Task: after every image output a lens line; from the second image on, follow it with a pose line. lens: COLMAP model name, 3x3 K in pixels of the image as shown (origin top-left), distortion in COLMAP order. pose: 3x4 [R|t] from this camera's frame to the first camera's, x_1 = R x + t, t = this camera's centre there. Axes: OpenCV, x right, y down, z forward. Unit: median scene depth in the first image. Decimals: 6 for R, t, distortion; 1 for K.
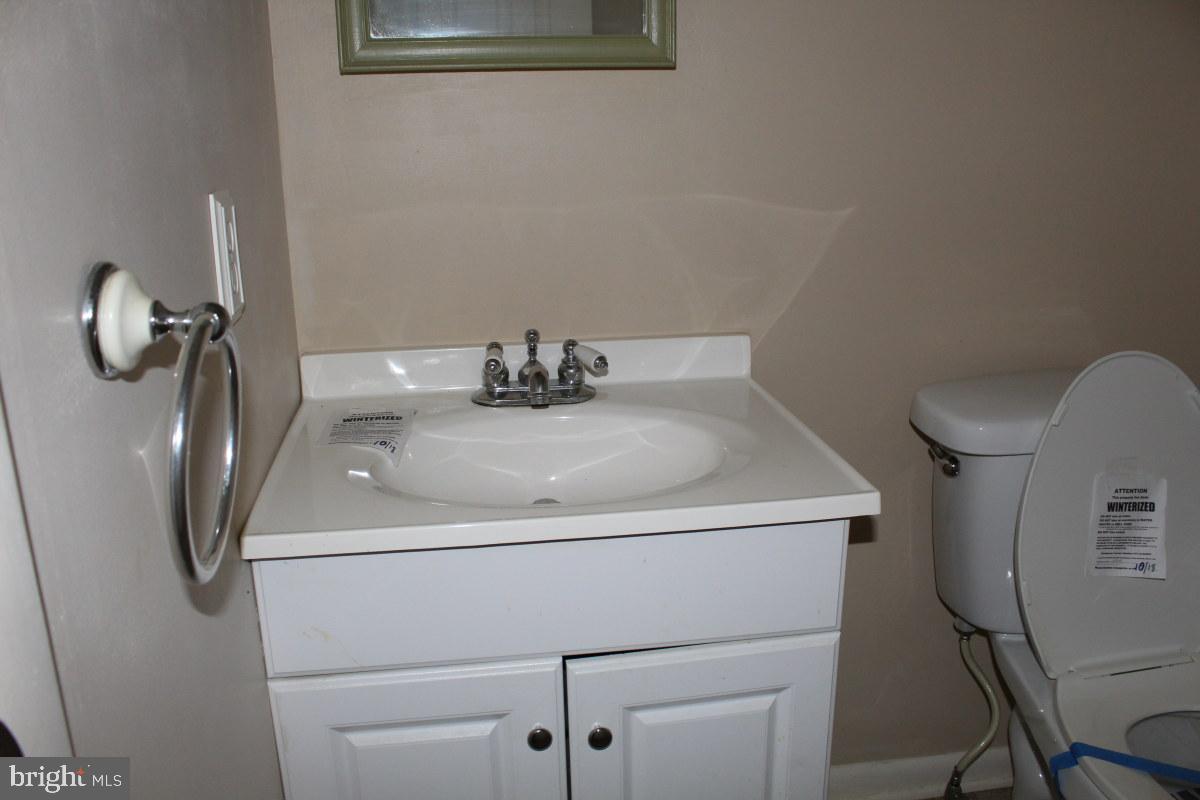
lens RADIAL K [[1005.2, 0, 594.7], [0, 1005.2, 403.5], [0, 0, 1]] dist [-0.153908, 0.127257]
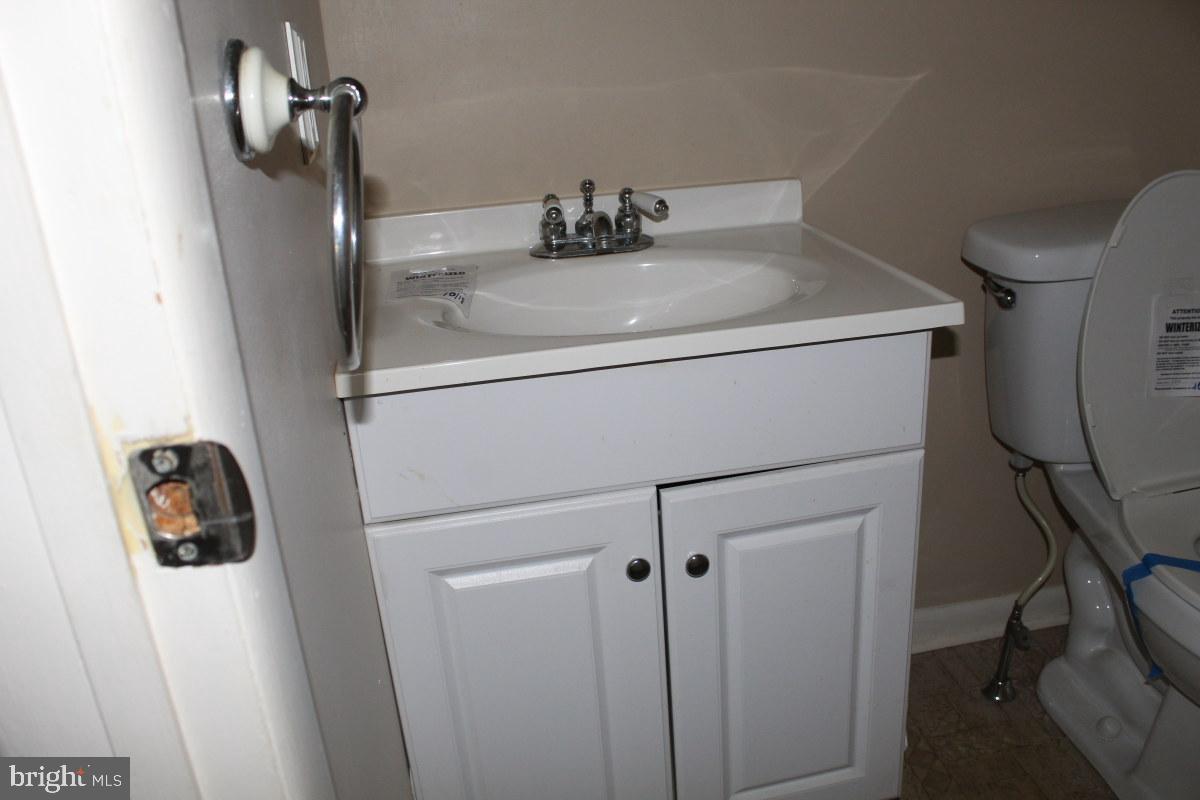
lens RADIAL K [[1005.2, 0, 601.4], [0, 1005.2, 395.1], [0, 0, 1]] dist [-0.153908, 0.127257]
pose [[0.998238, -0.057993, 0.012537, -0.076480], [0.056909, 0.995619, 0.074196, 0.068627], [-0.016785, -0.073351, 0.997165, -0.000152]]
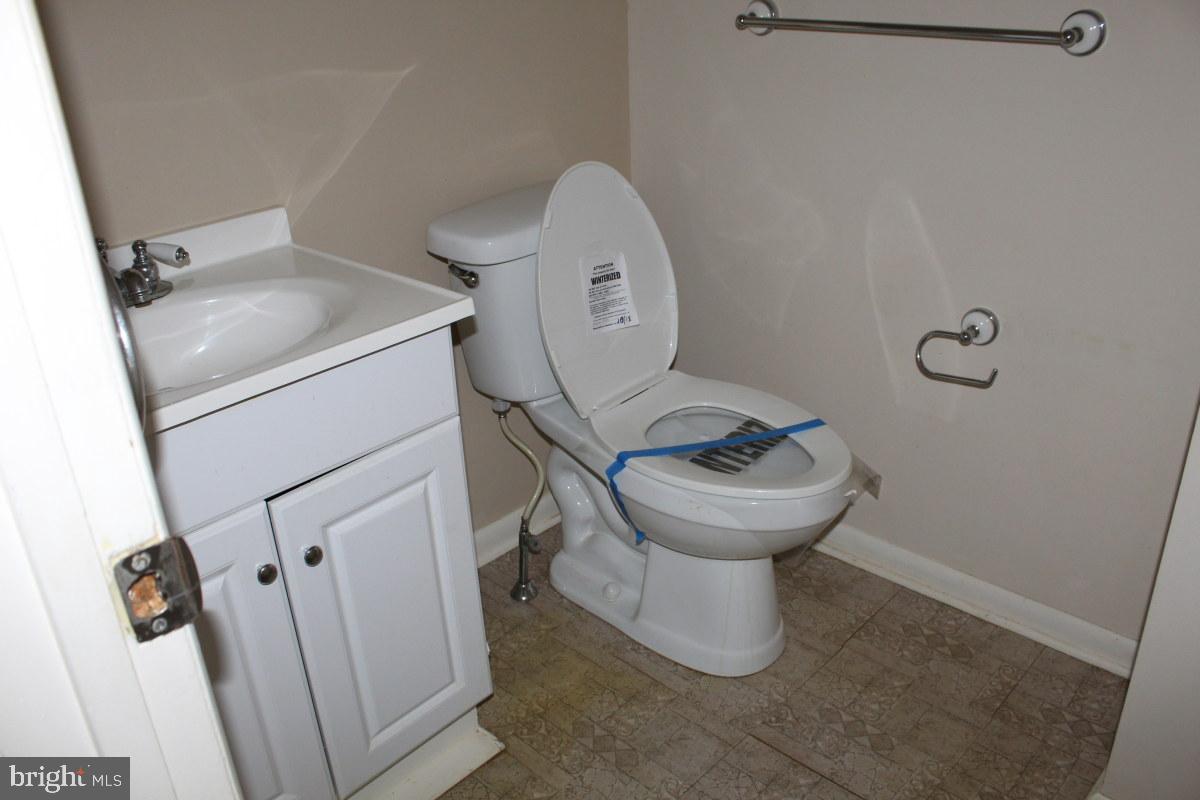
lens RADIAL K [[1005.2, 0, 592.7], [0, 1005.2, 394.8], [0, 0, 1]] dist [-0.153908, 0.127257]
pose [[0.792856, -0.274828, 0.543920, -0.259645], [0.206920, 0.960918, 0.183905, 0.003106], [-0.573205, -0.033262, 0.818737, -0.127511]]
